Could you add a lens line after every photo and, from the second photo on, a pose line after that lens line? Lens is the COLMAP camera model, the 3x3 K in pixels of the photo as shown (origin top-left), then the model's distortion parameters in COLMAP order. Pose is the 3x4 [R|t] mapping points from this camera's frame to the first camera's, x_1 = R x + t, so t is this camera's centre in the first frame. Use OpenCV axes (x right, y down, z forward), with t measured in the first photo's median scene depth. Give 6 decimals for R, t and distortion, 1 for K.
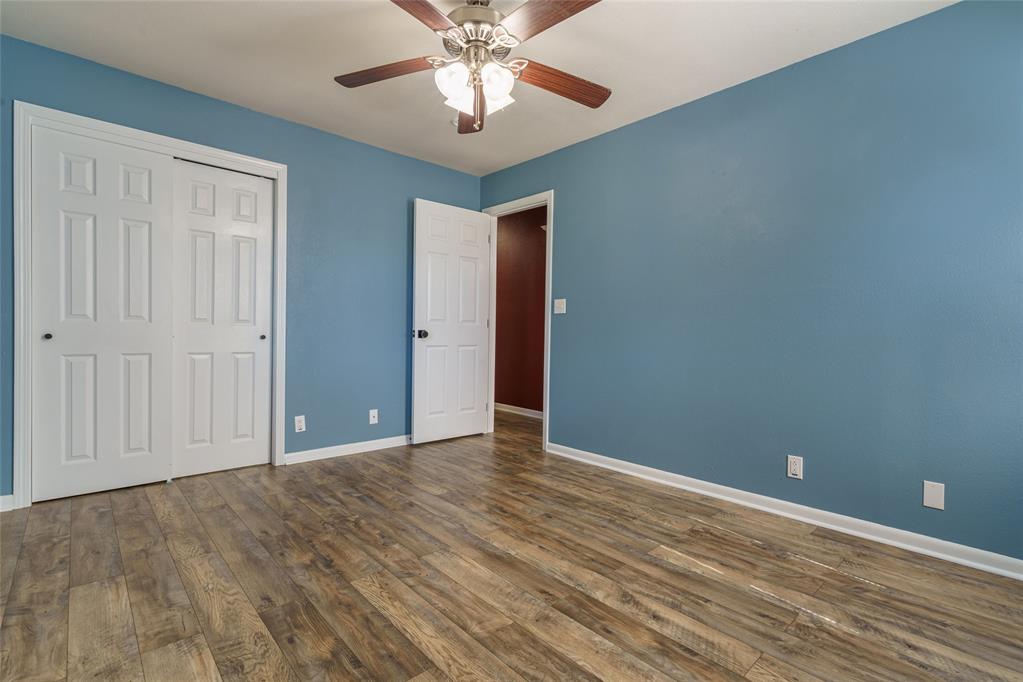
lens RADIAL K [[480.4, 0, 511.5], [0, 480.4, 341.0], [0, 0, 1]] dist [0.001060, 0.000128]
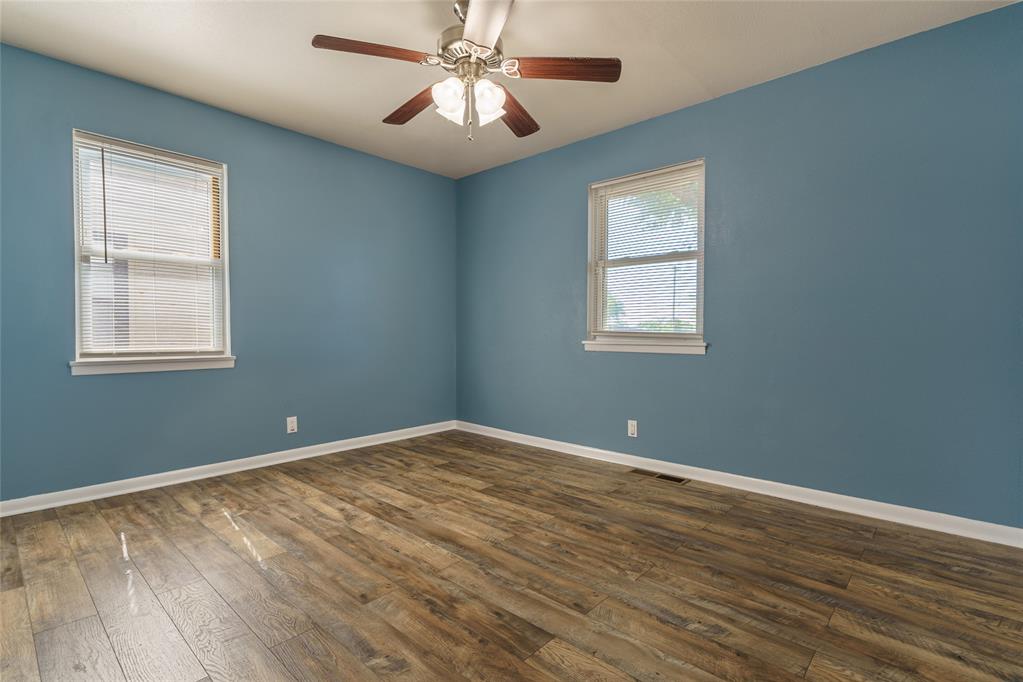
lens RADIAL K [[480.4, 0, 511.5], [0, 480.4, 341.0], [0, 0, 1]] dist [0.001060, 0.000128]
pose [[-0.995868, -0.018125, -0.088984, -0.088850], [-0.021301, 0.999165, 0.034878, -0.033551], [0.088278, 0.036629, -0.995422, 2.383377]]
